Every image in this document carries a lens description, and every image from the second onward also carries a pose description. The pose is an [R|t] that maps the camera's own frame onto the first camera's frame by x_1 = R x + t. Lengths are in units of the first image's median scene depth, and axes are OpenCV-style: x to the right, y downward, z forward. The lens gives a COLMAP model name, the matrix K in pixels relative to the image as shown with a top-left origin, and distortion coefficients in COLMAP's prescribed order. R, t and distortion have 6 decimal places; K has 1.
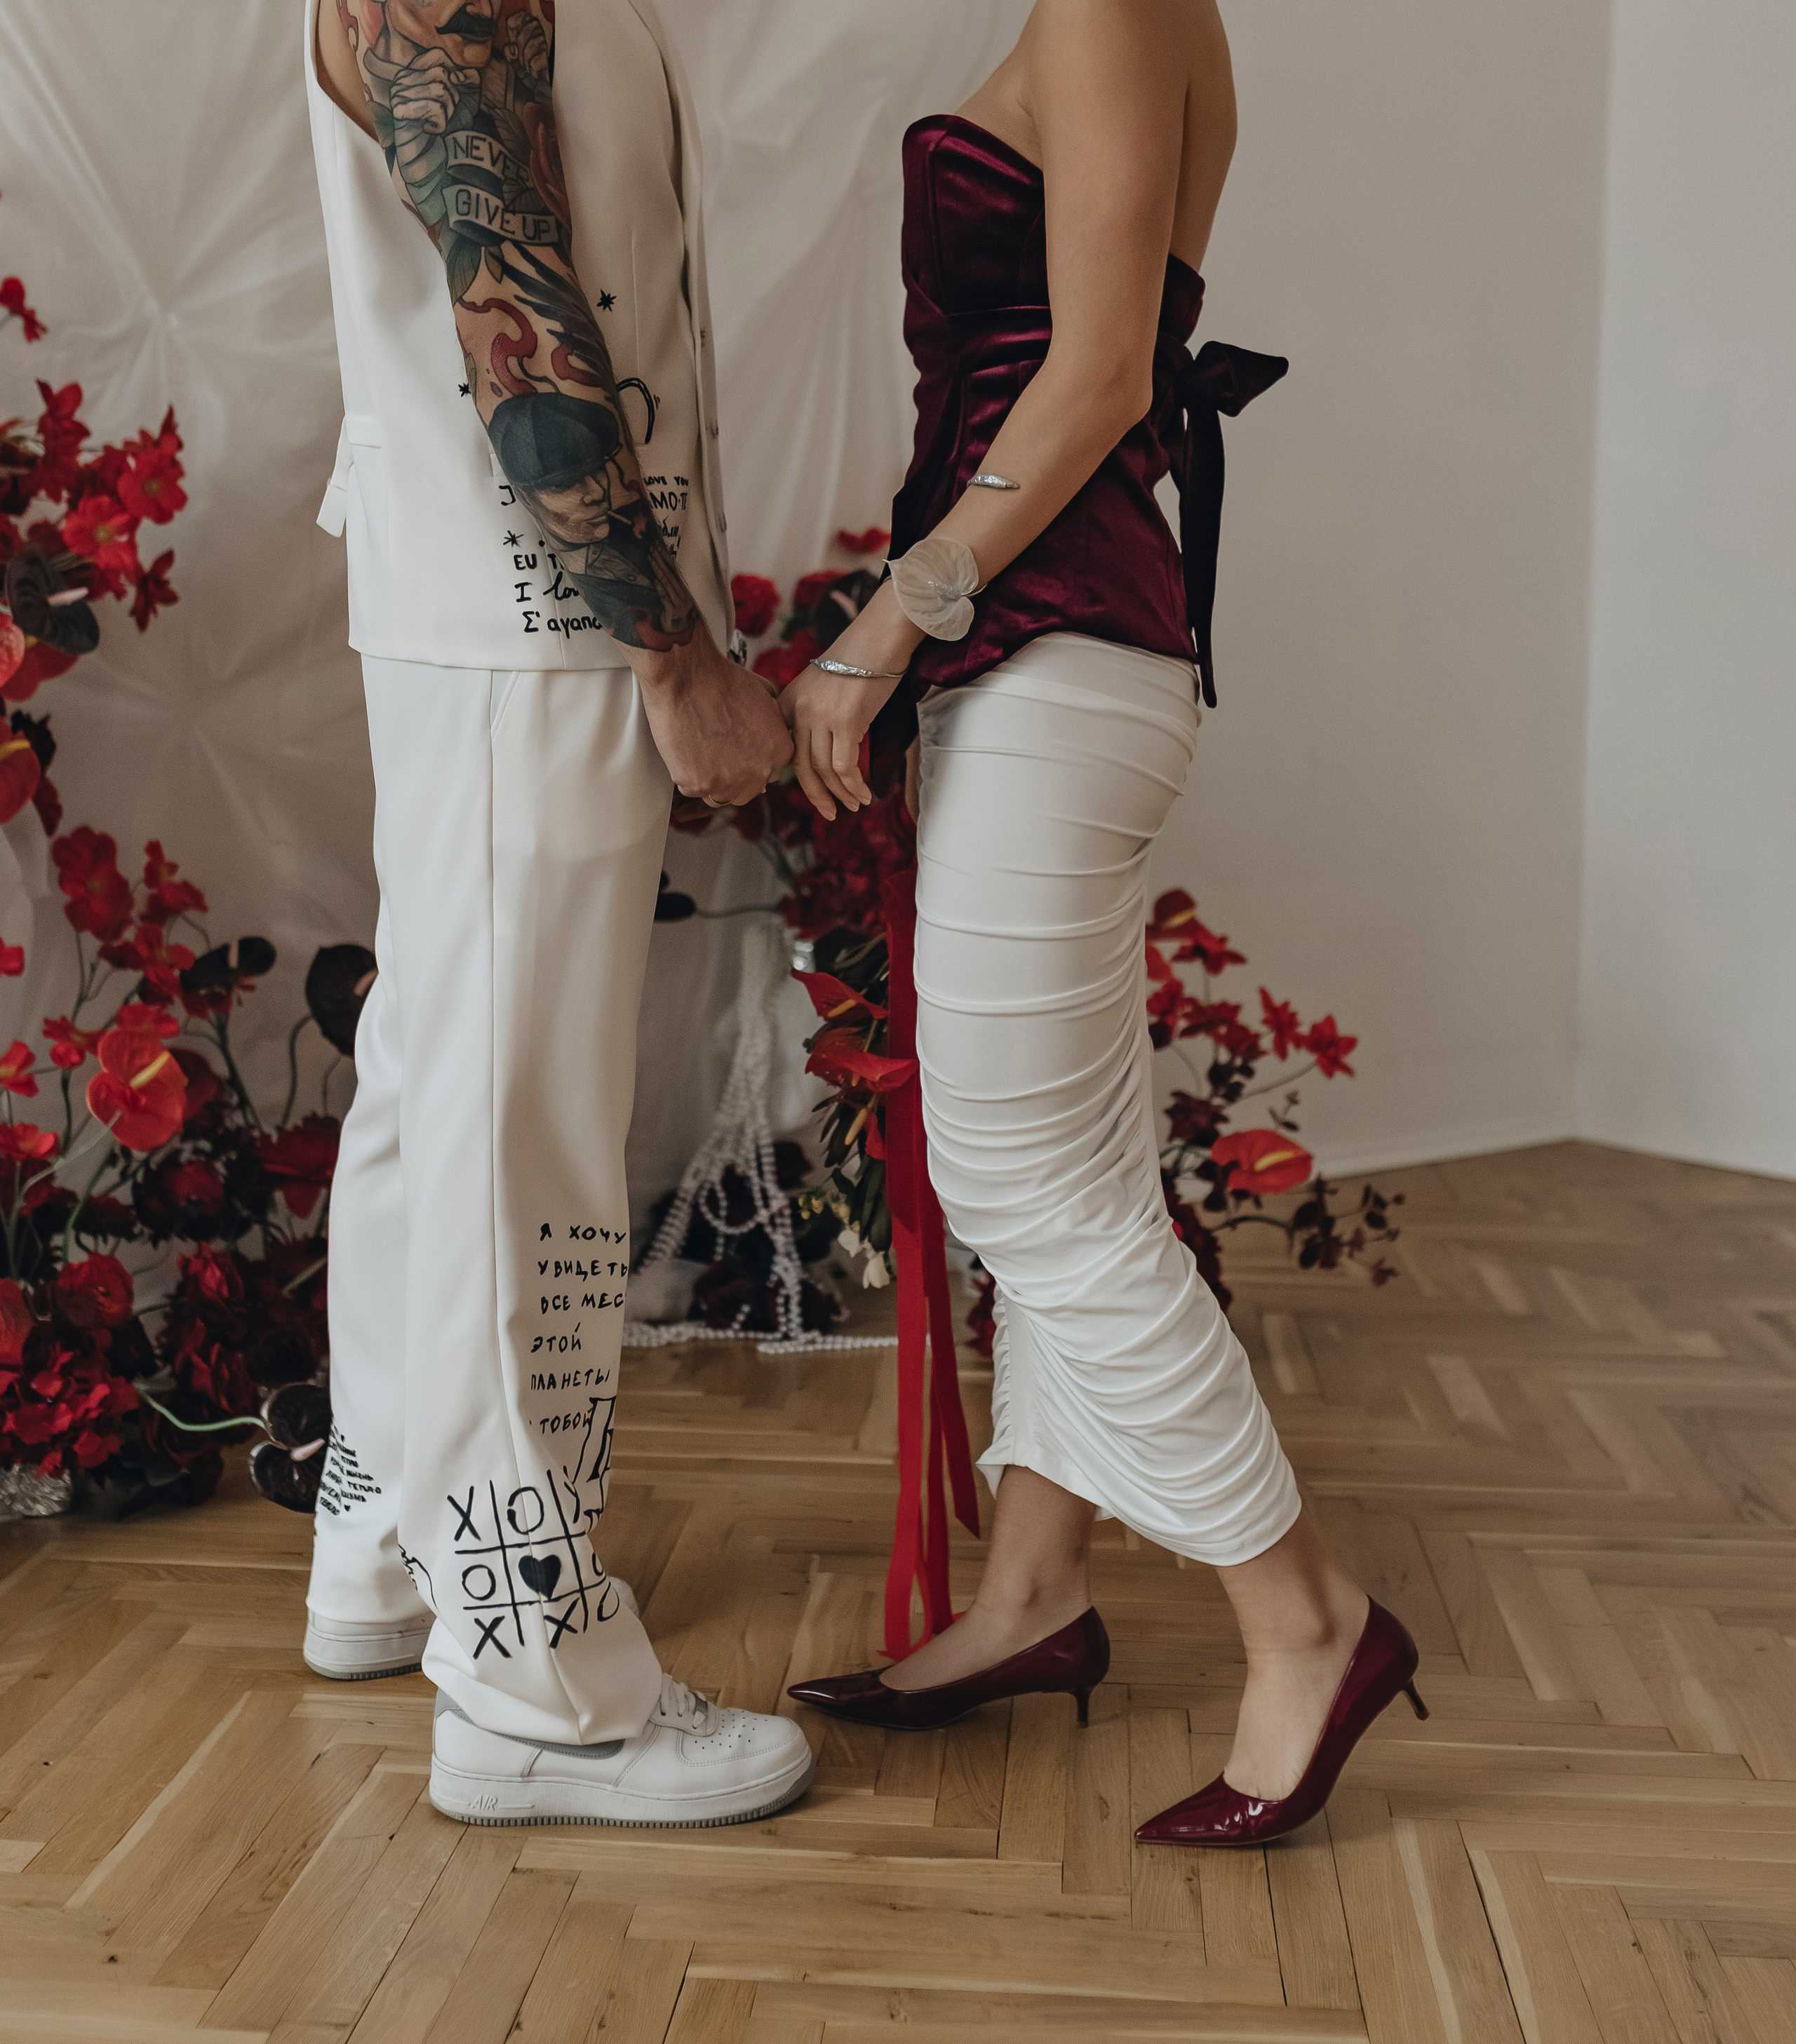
lens RADIAL K [[2597.2, 0, 886.9], [0, 2597.2, 946.2], [0, 0, 1]] dist [-0.001189, 0.000000]
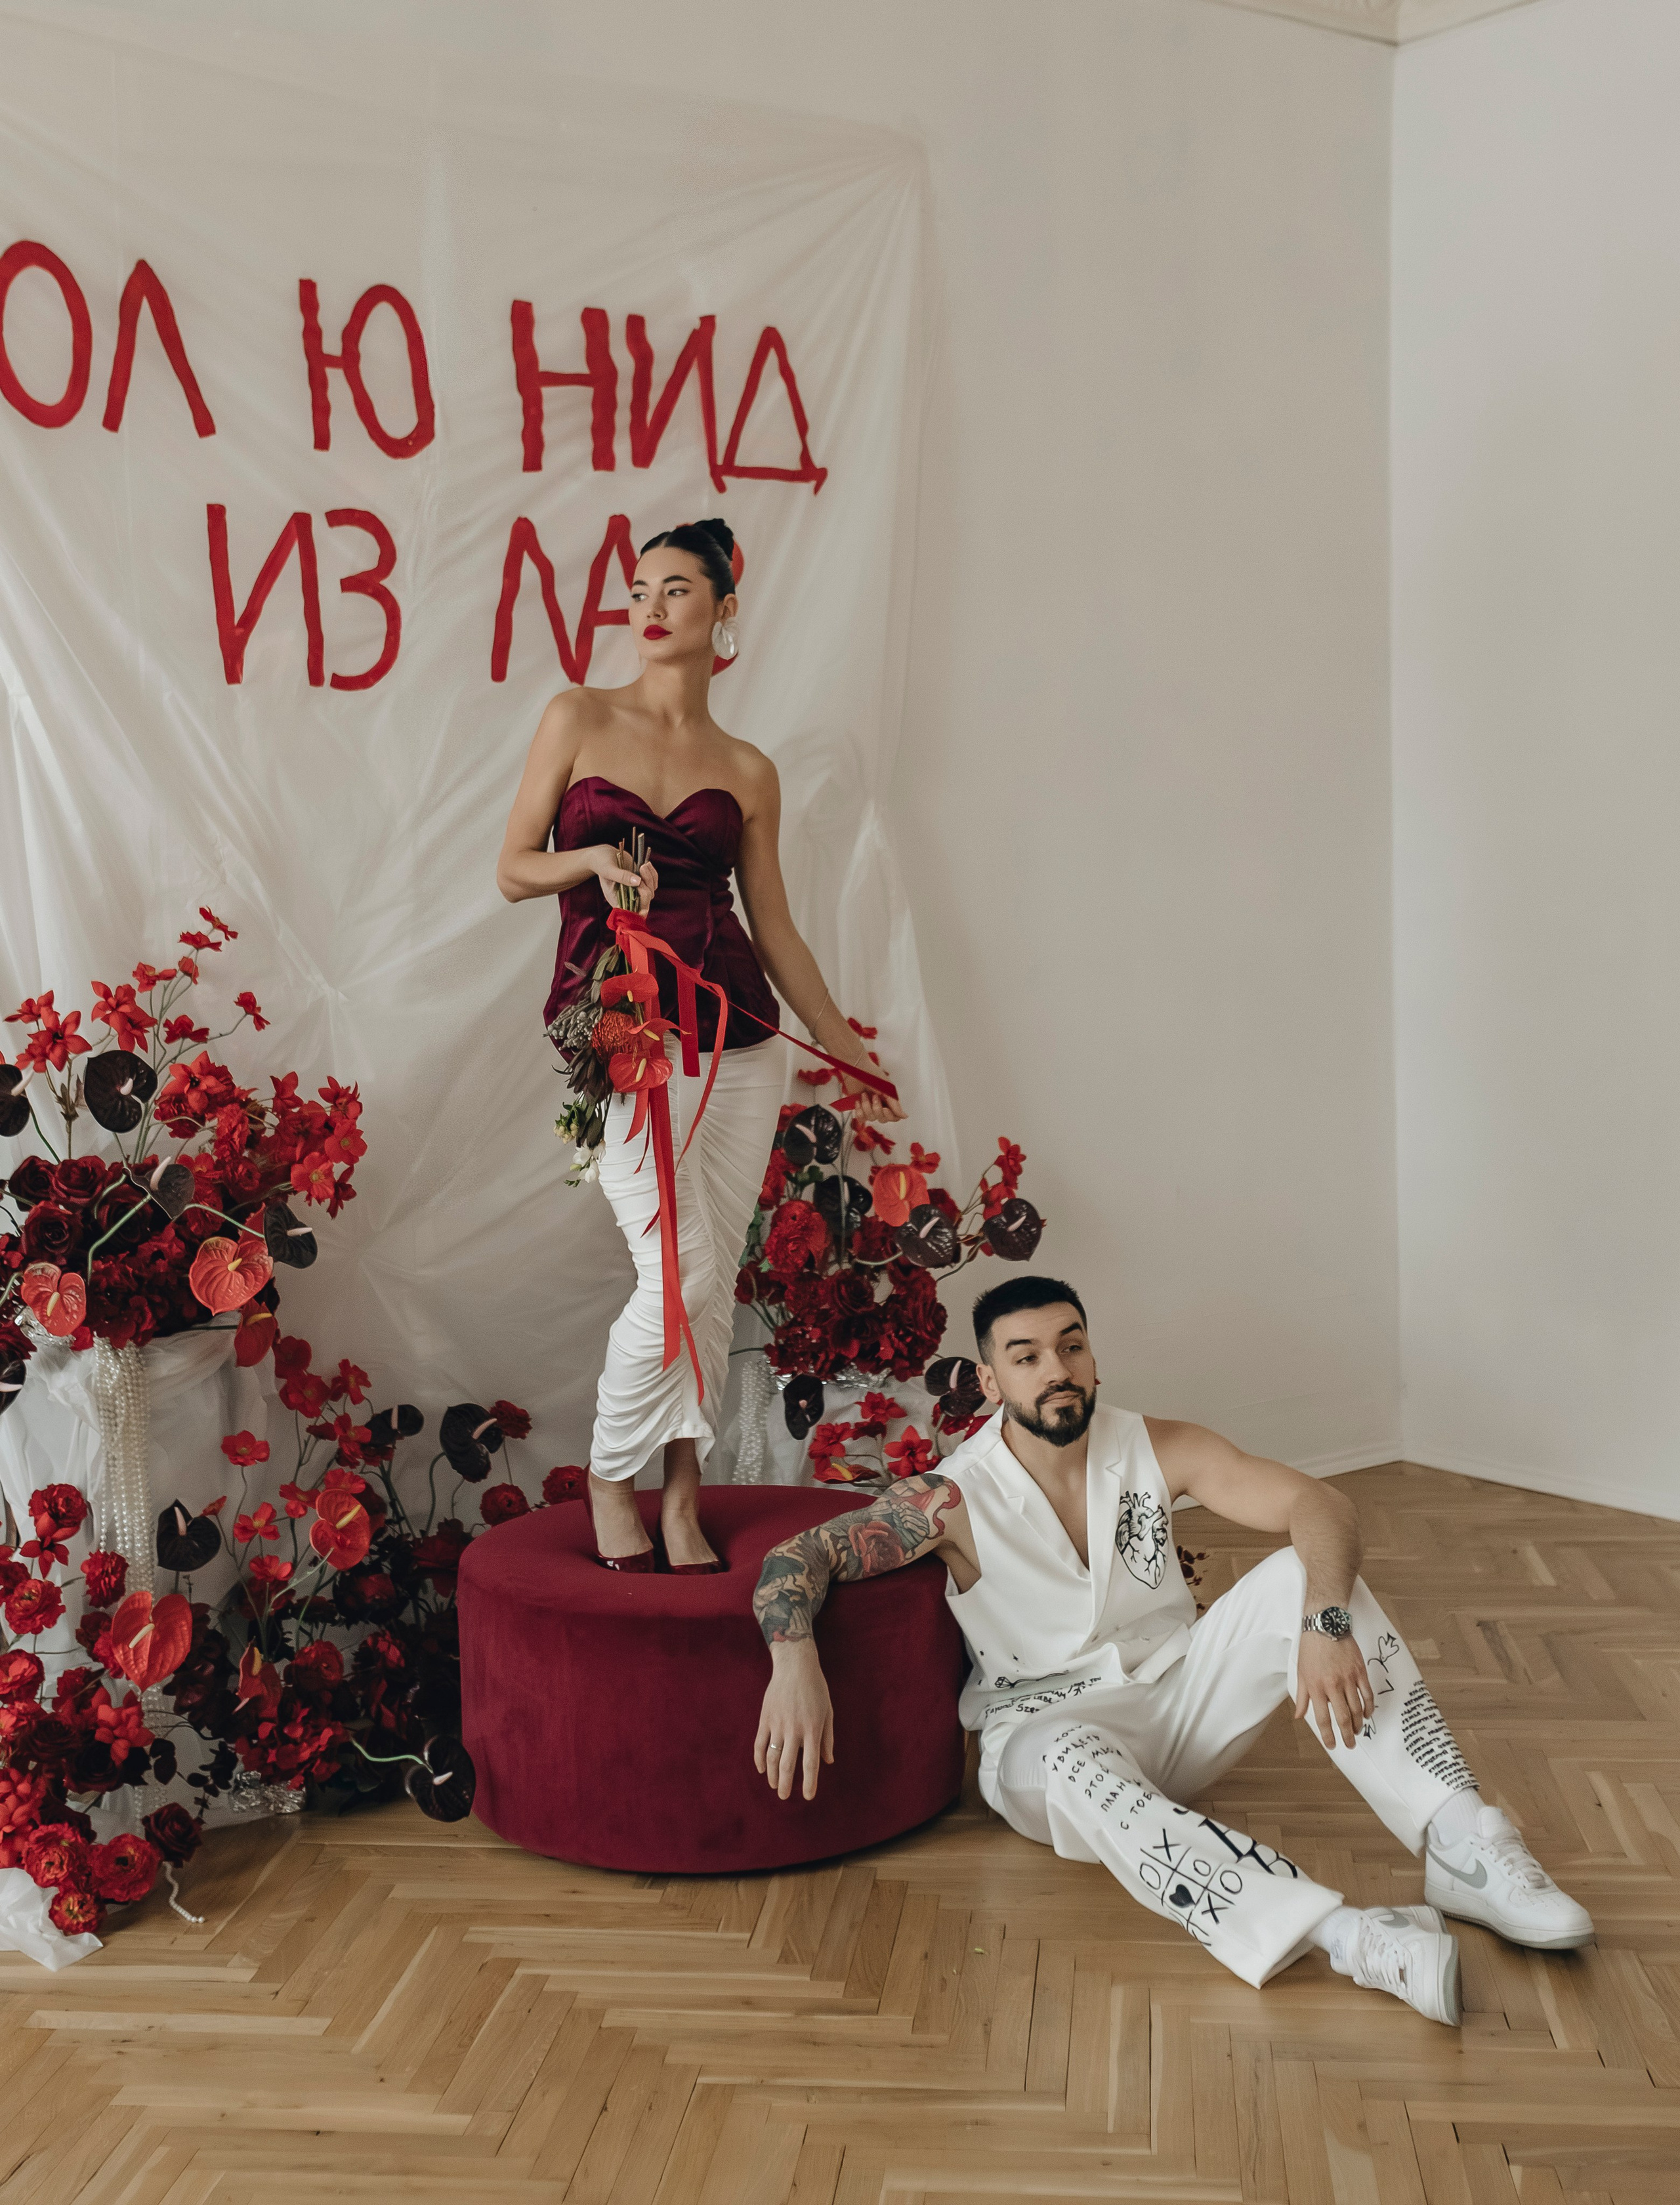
lens RADIAL K [[2581.1, 0, 866.8], [0, 2581.1, 1013.8], [0, 0, 1]] dist [-0.003159, 0.000000]
pose [[0.999201, -0.031659, -0.024395, 0.069029], [0.030384, 0.998238, -0.050968, -0.160765], [0.025966, 0.050186, 0.998402, -0.528767]]
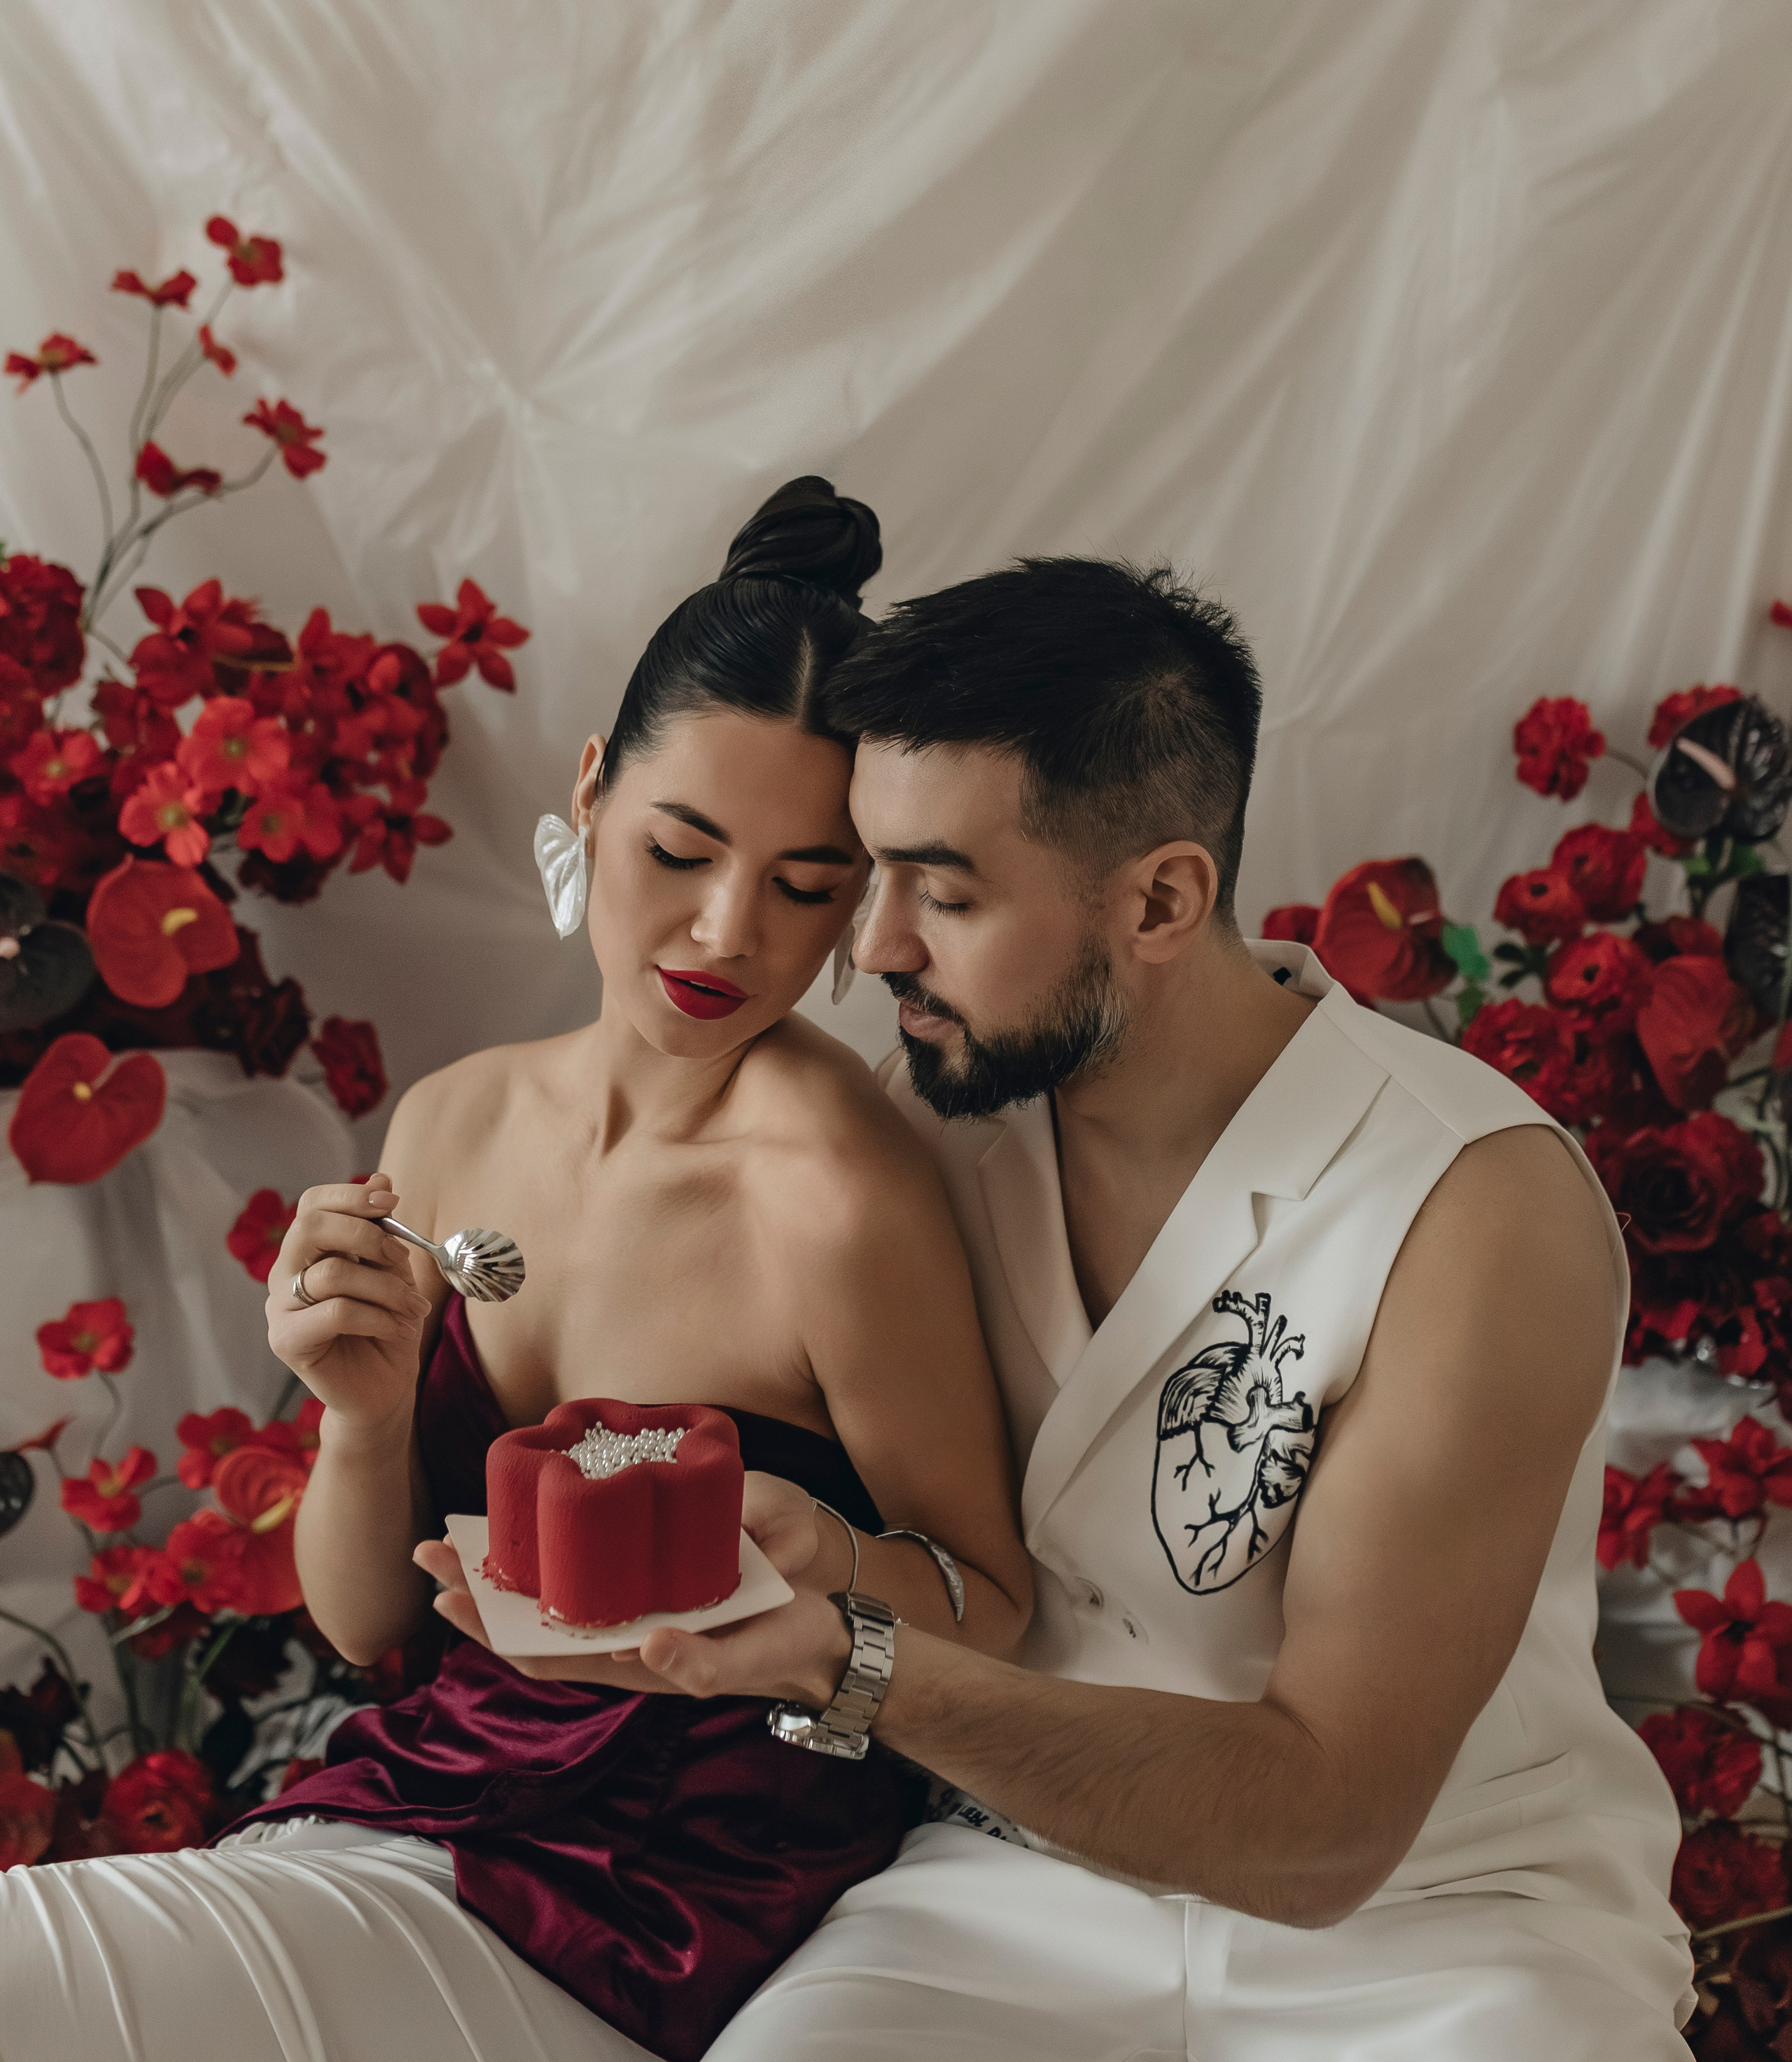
lens RADIAL K [[2632.5, 0, 897.0], [0, 2632.5, 863.5], [0, 0, 1]] dist [0.019904, 0.000000]
pose [[0.731110, 0.117956, -0.671986, 0.327945], [-0.027230, 0.989201, 0.144012, -0.246918], [0.681717, -0.086990, 0.726426, 0.582145]]
